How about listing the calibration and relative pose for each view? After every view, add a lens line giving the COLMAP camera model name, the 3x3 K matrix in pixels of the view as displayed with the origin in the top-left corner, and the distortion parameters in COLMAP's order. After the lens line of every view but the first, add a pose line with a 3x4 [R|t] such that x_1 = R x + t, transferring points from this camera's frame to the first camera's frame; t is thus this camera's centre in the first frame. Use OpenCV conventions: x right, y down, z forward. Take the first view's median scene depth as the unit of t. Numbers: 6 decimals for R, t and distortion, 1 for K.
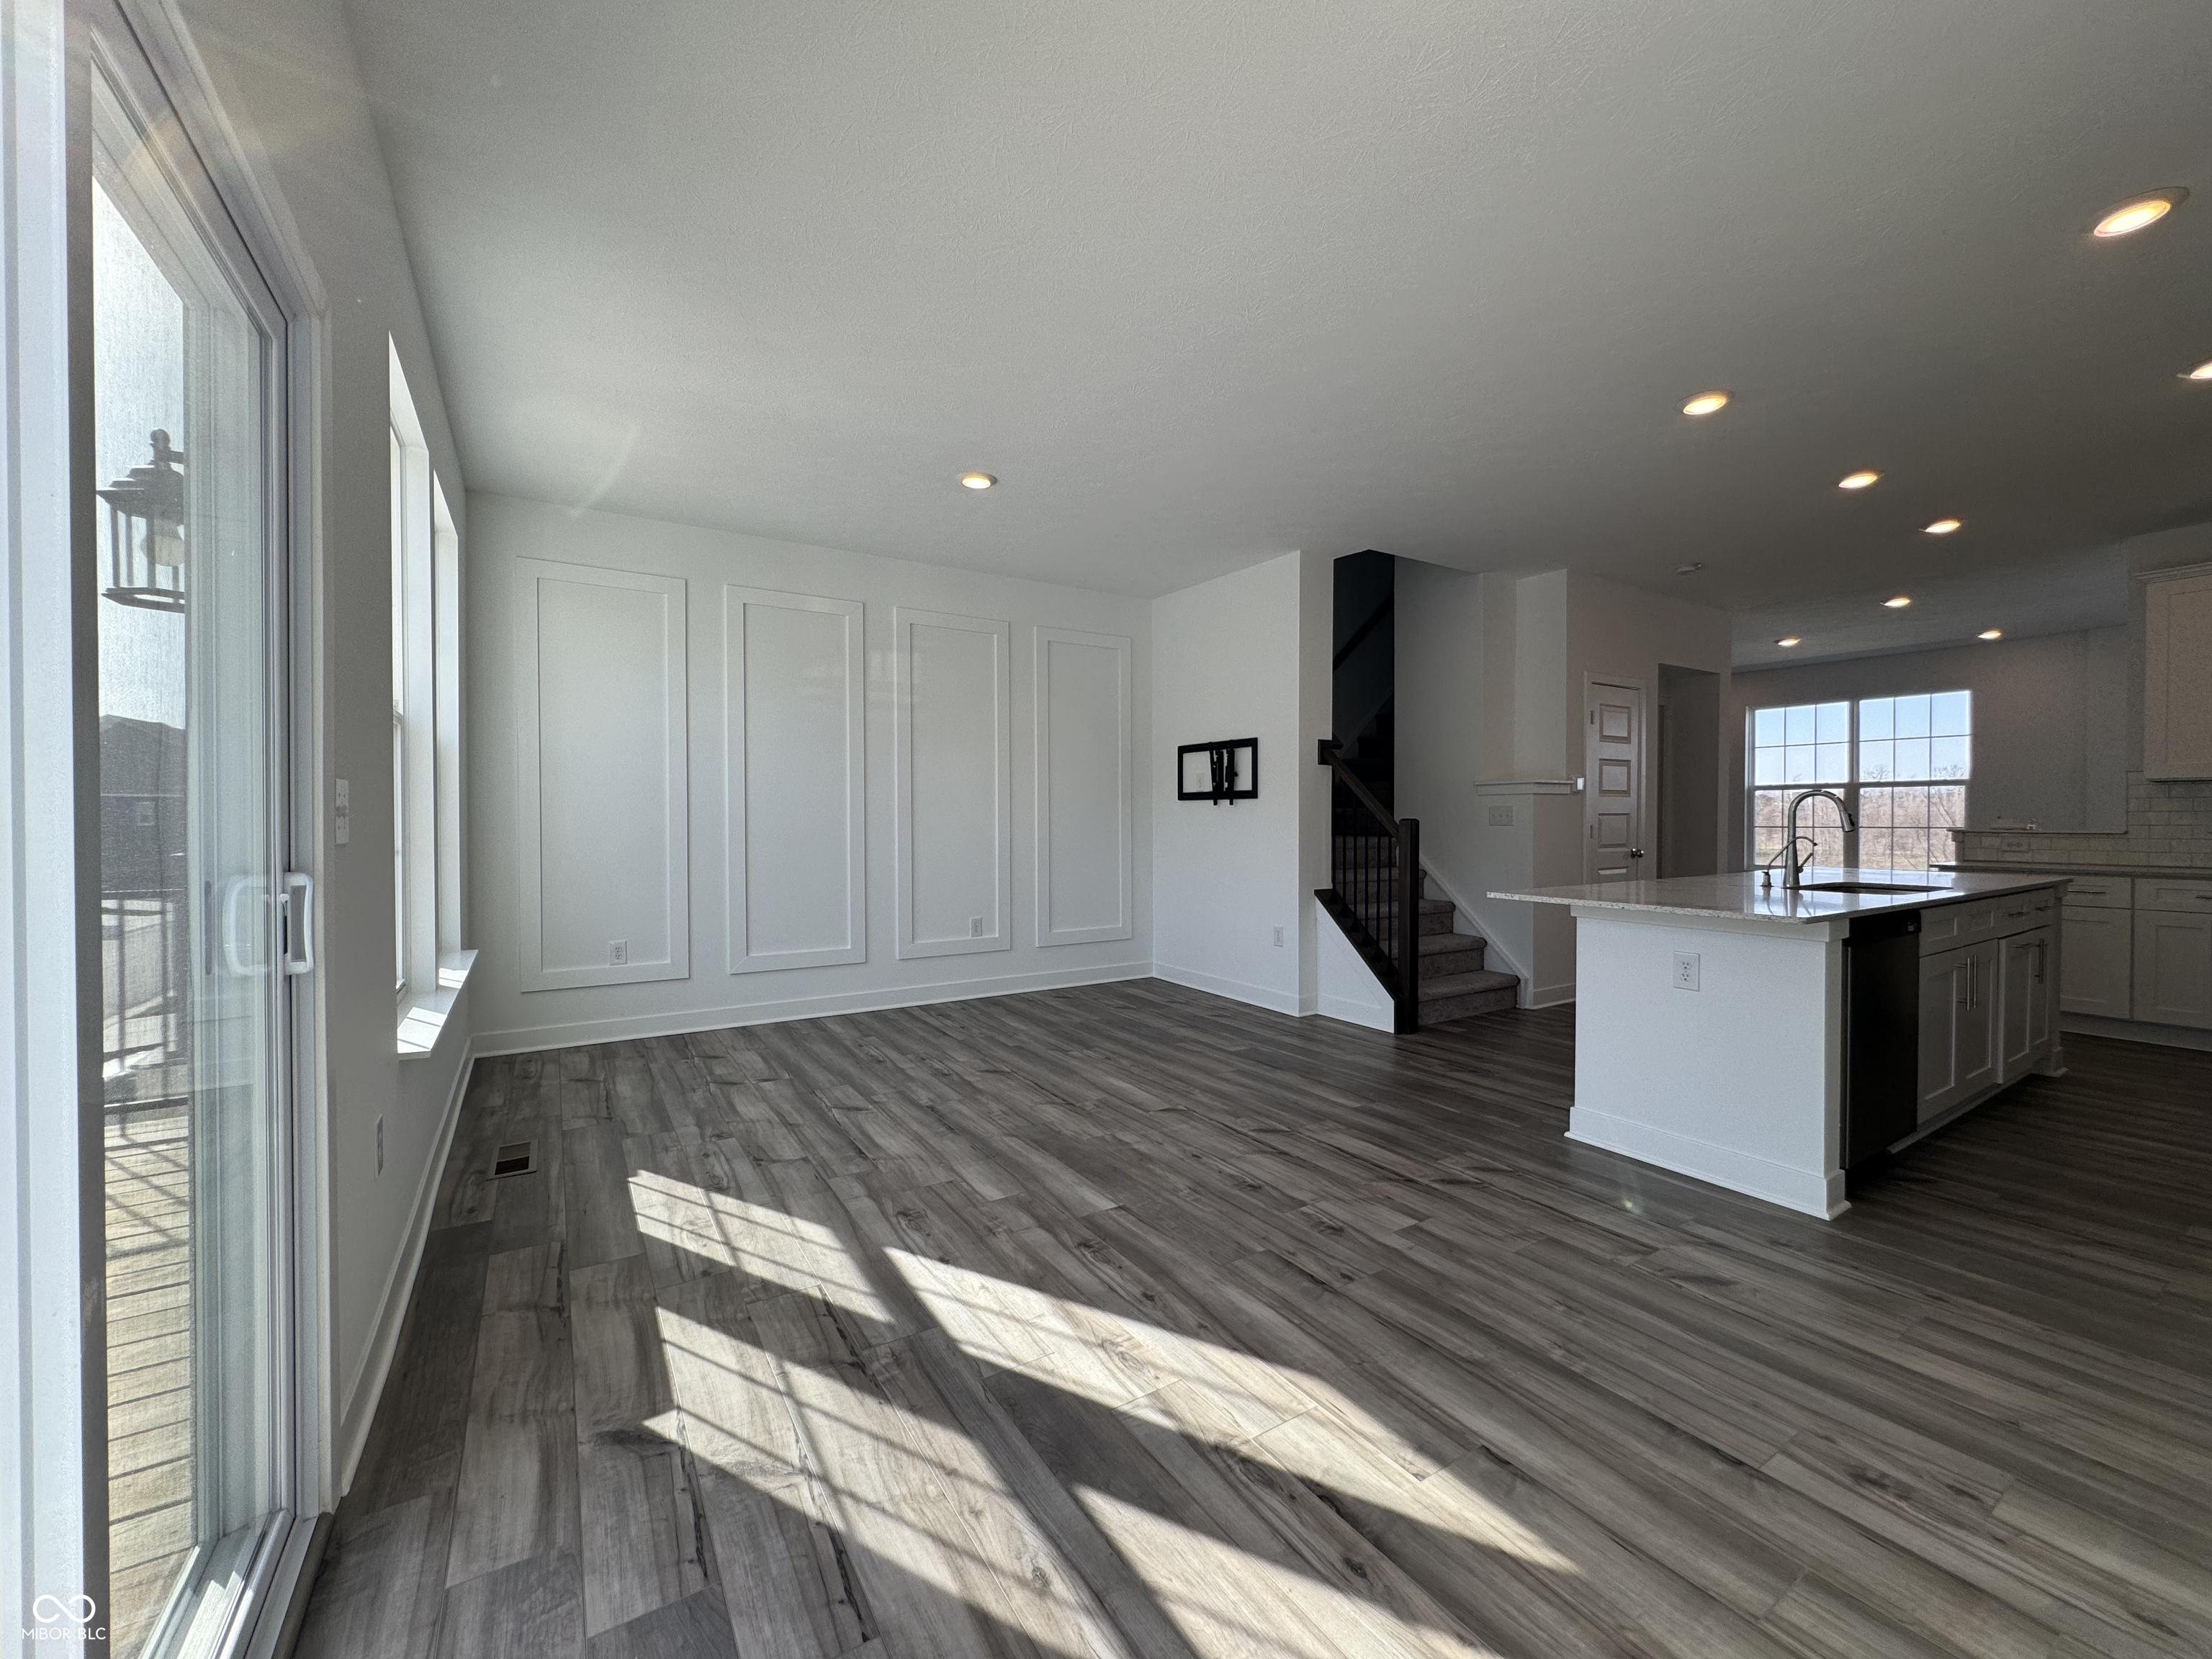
lens RADIAL K [[881.0, 0, 1099.2], [0, 881.0, 827.3], [0, 0, 1]] dist [0.001215, -0.001379]
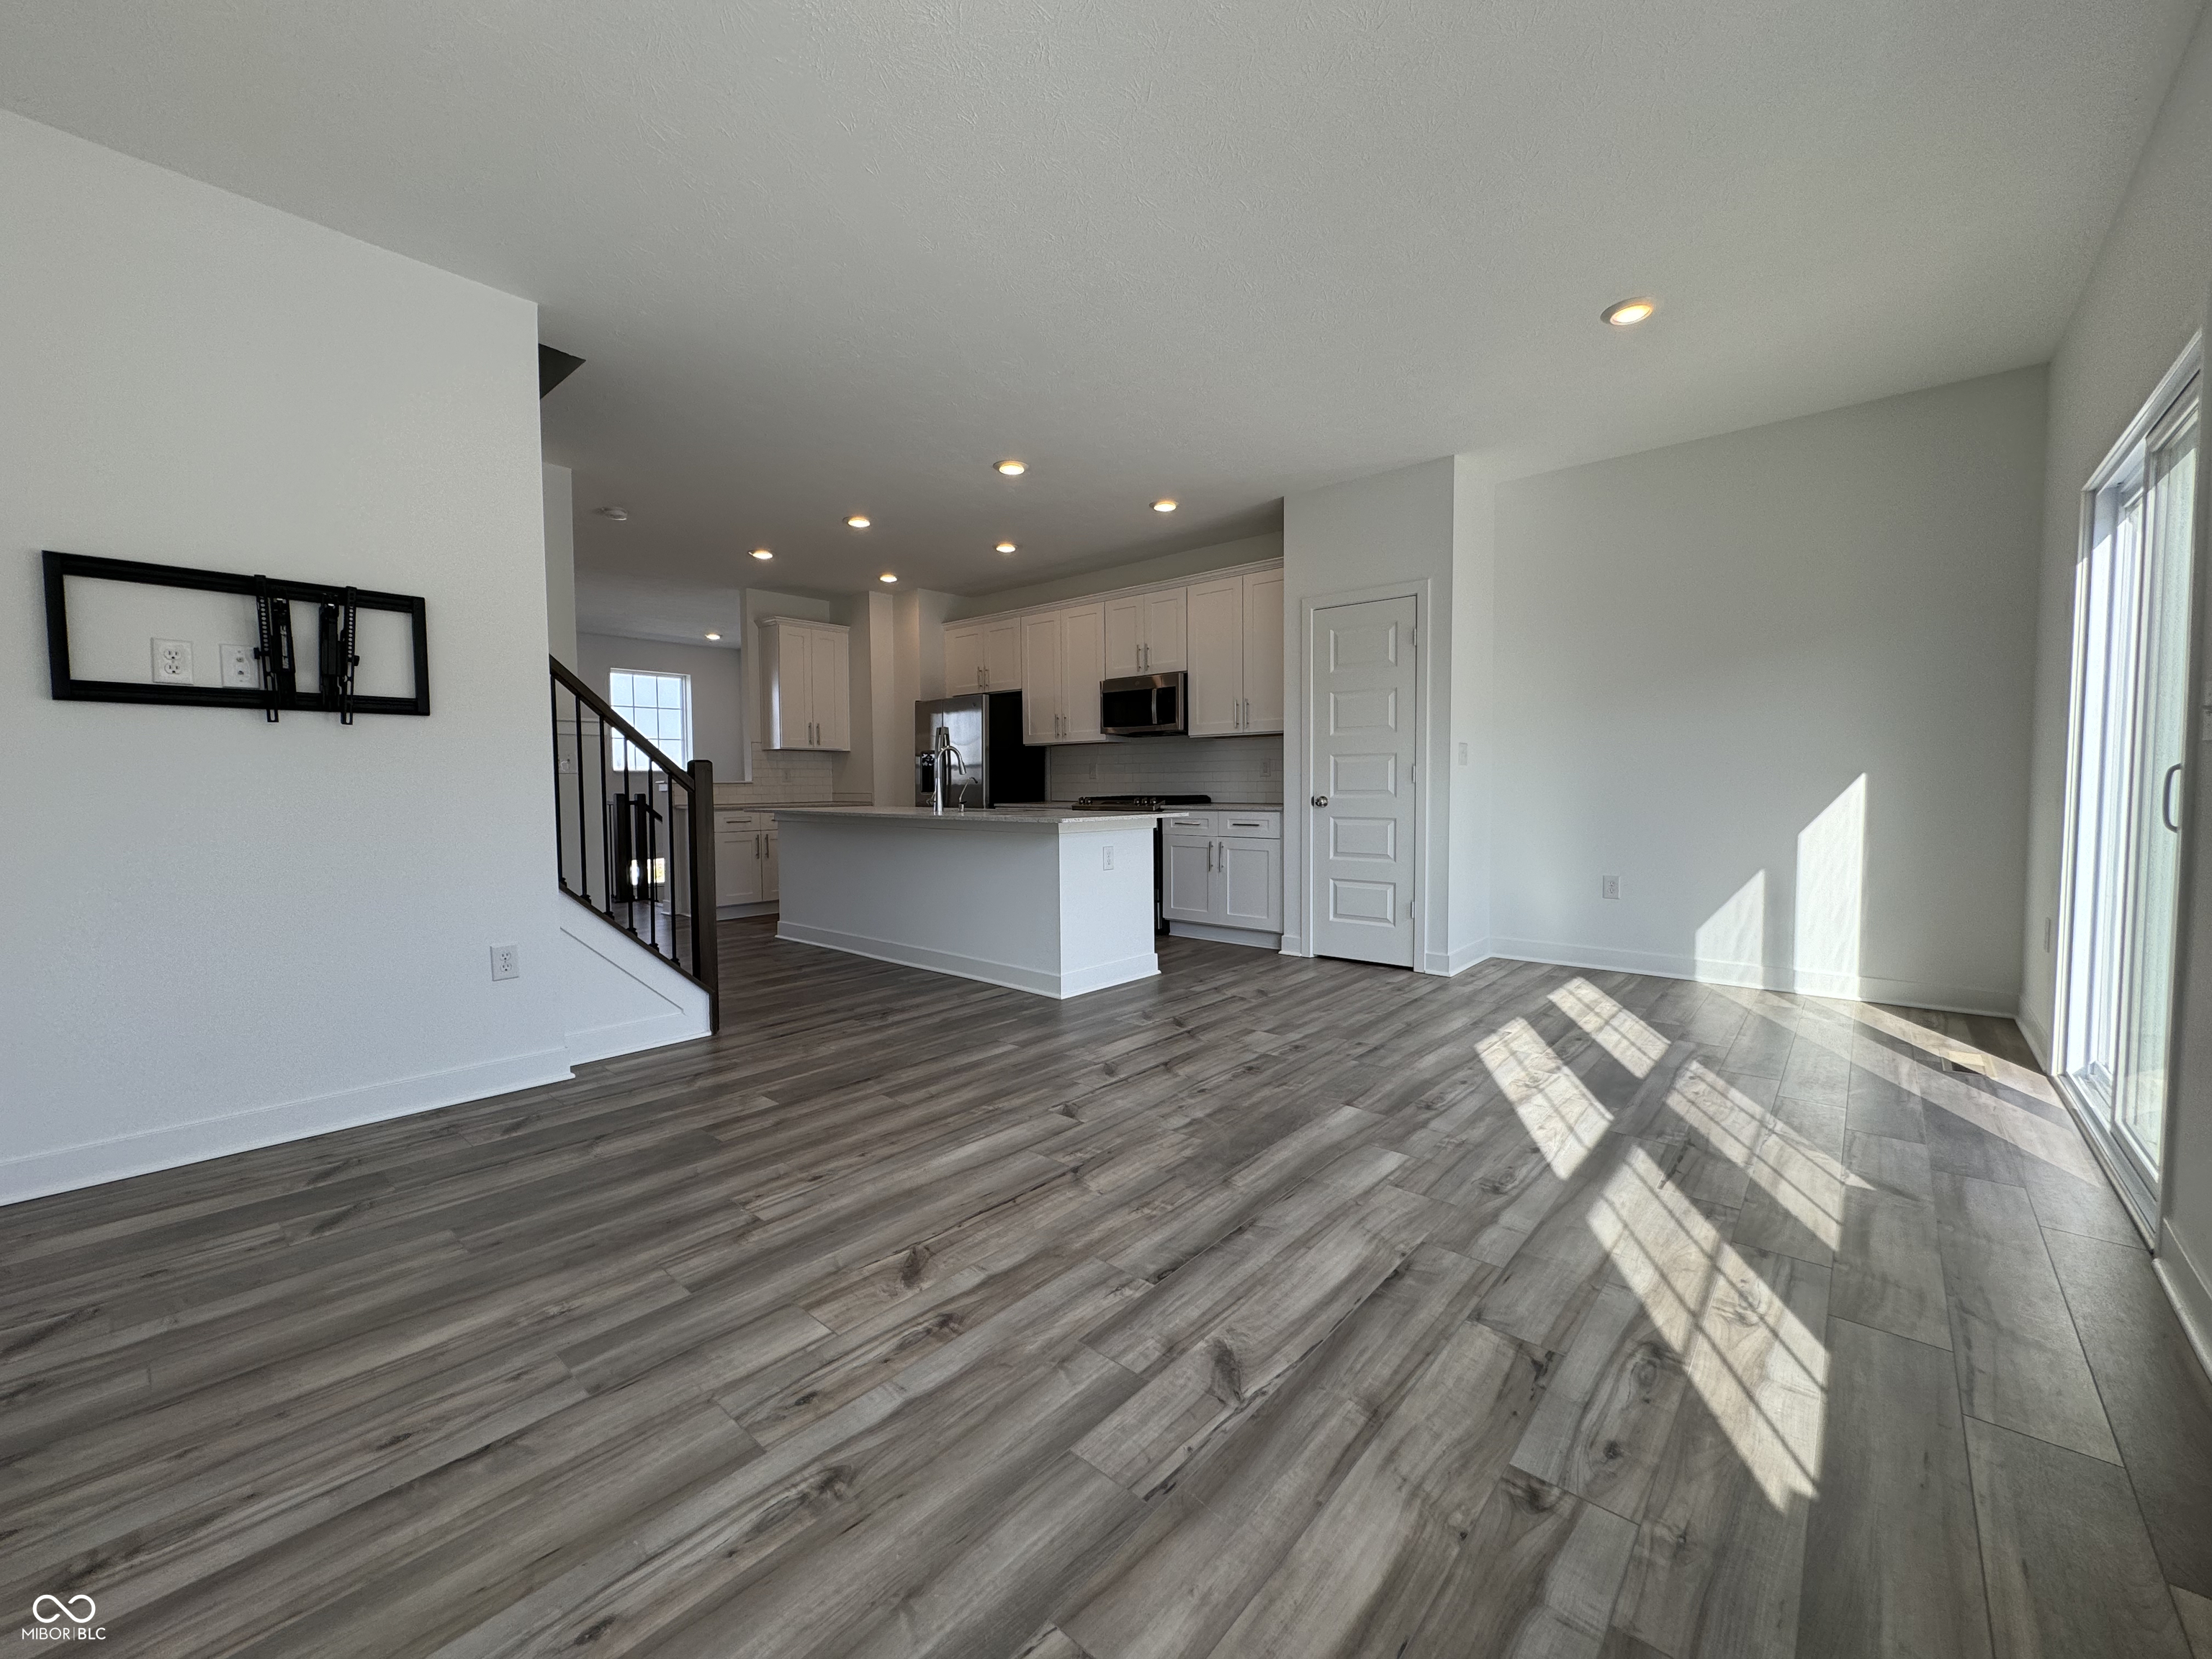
lens RADIAL K [[881.0, 0, 1108.4], [0, 881.0, 838.3], [0, 0, 1]] dist [0.001215, -0.001379]
pose [[-0.290871, -0.056298, 0.955105, -0.726514], [0.018107, 0.997765, 0.064327, 0.022065], [-0.956591, 0.036005, -0.289201, 1.264879]]
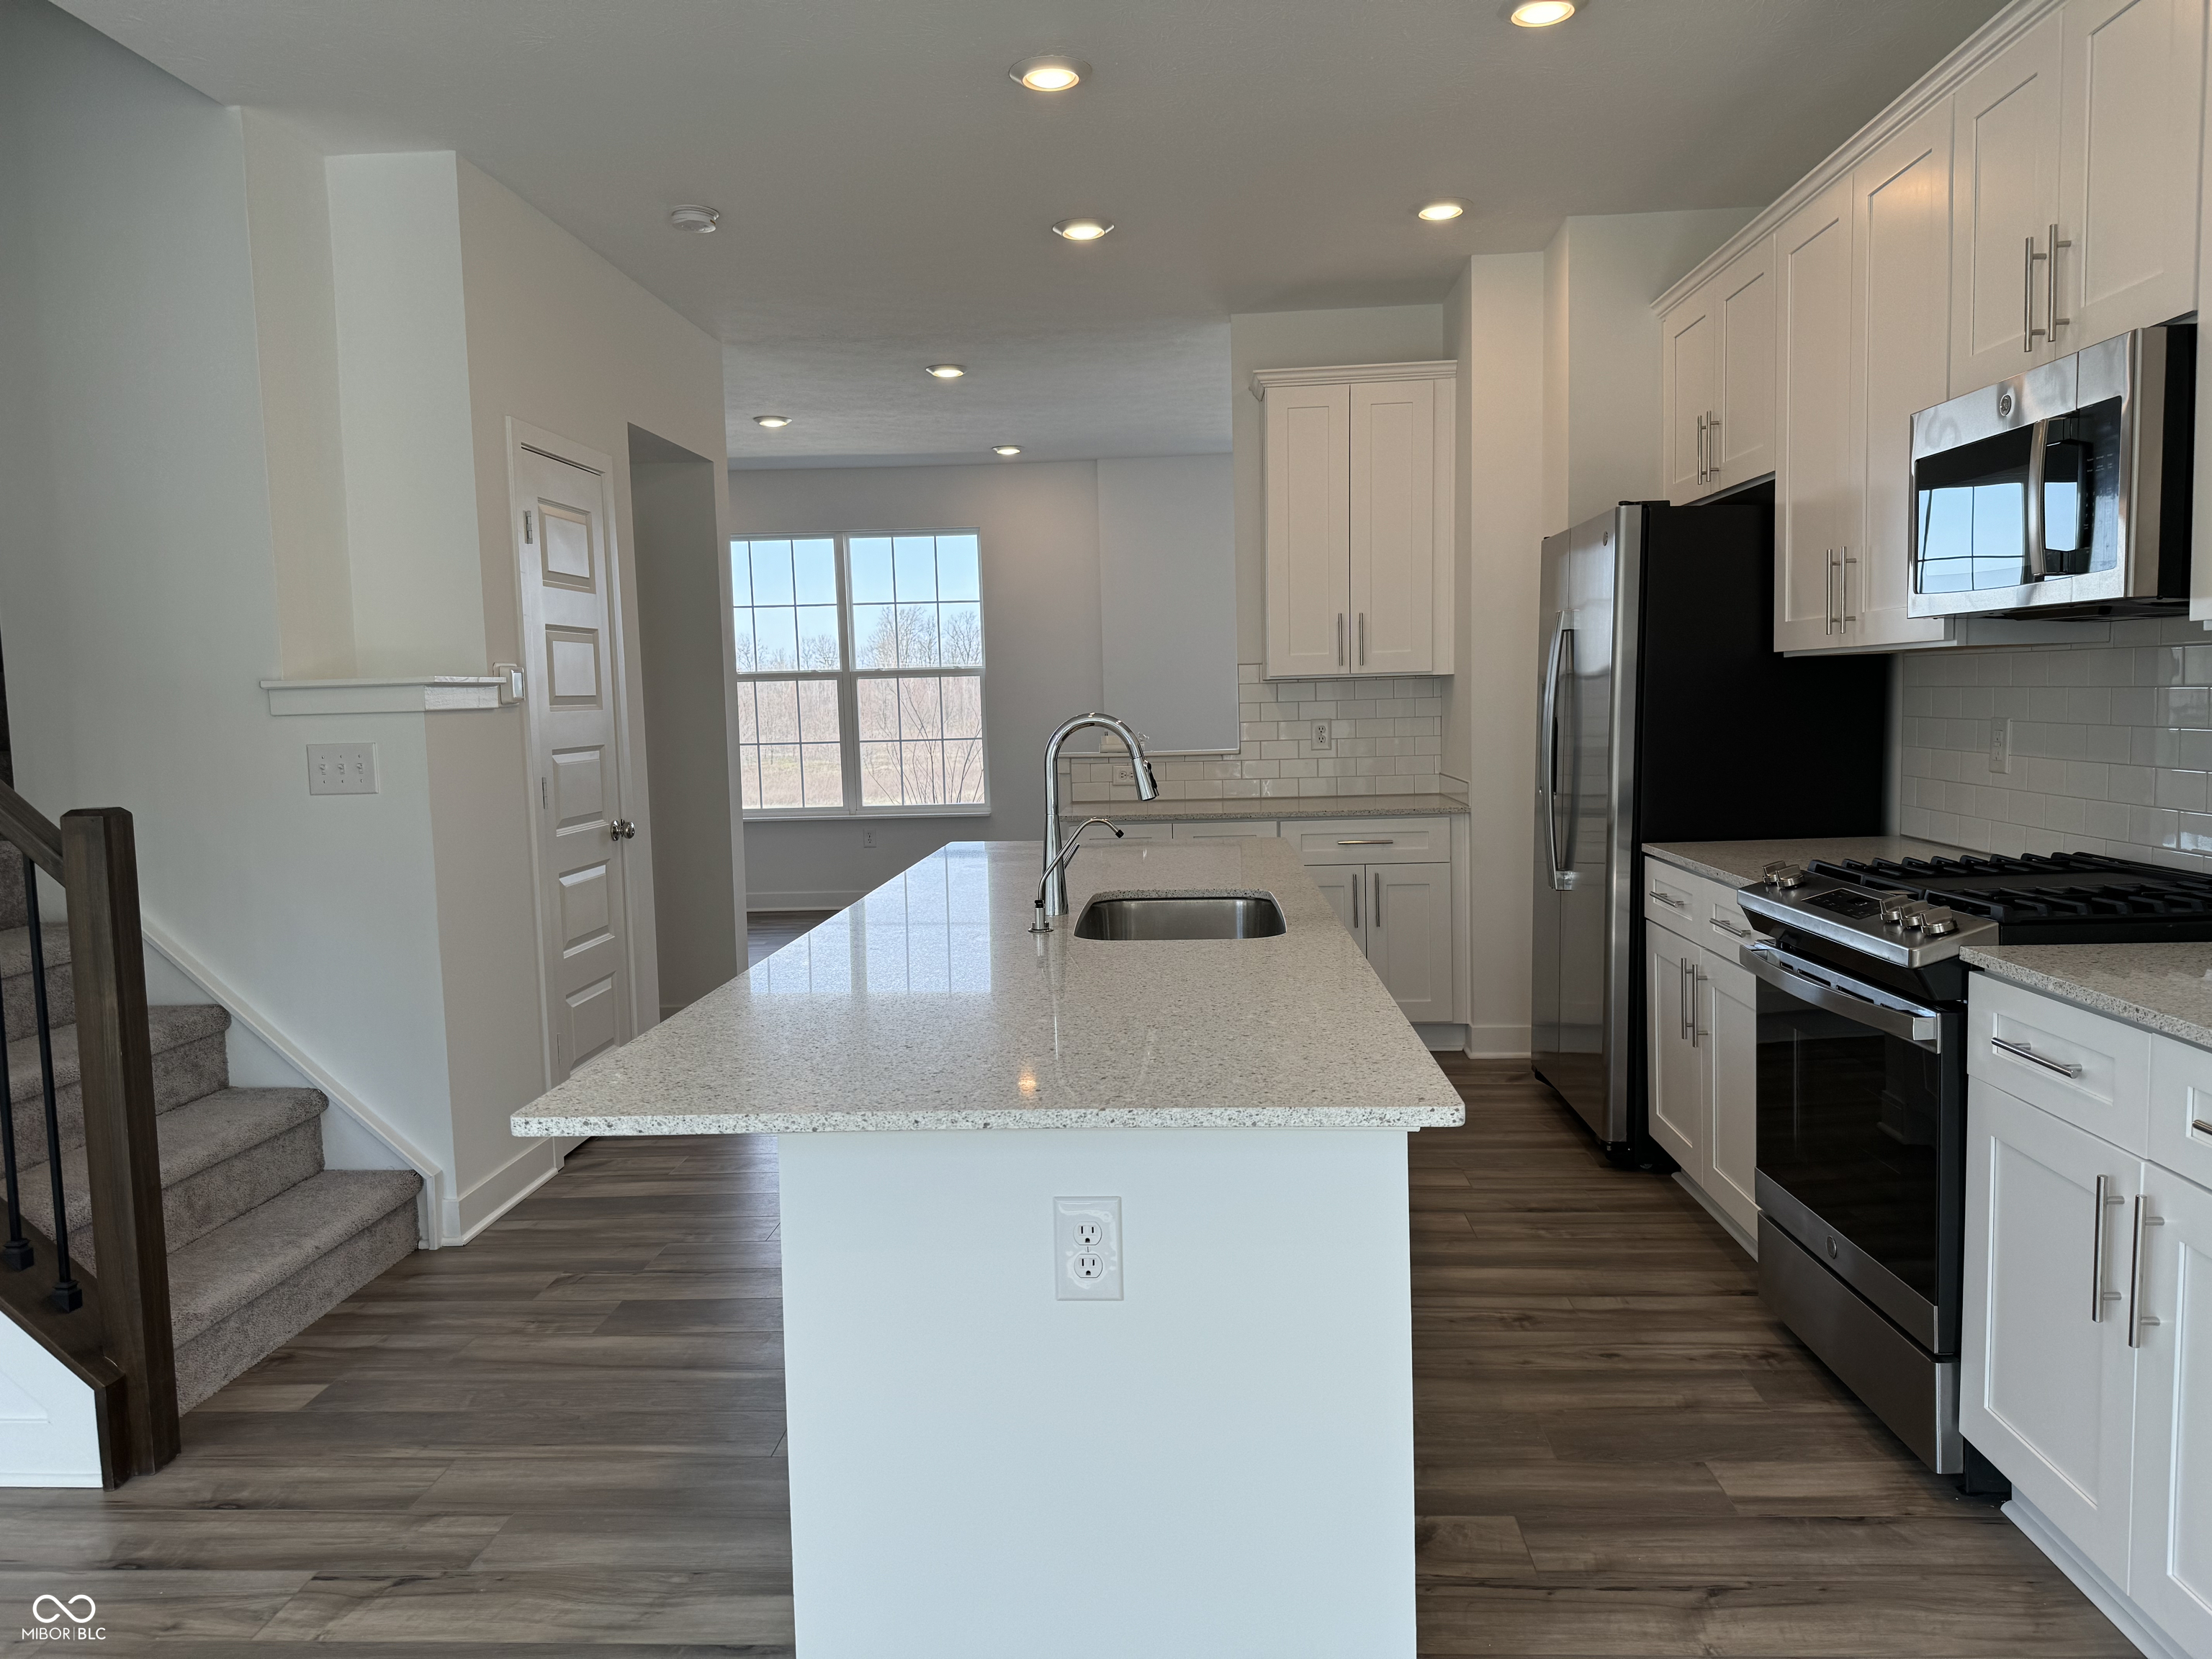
lens RADIAL K [[1563.6, 0, 1103.6], [0, 1563.6, 842.3], [0, 0, 1]] dist [0.020136, -0.007714]
pose [[0.576898, -0.087008, 0.812169, 0.147996], [0.031137, 0.995930, 0.084577, -0.046965], [-0.816223, -0.023503, 0.577259, 0.552682]]
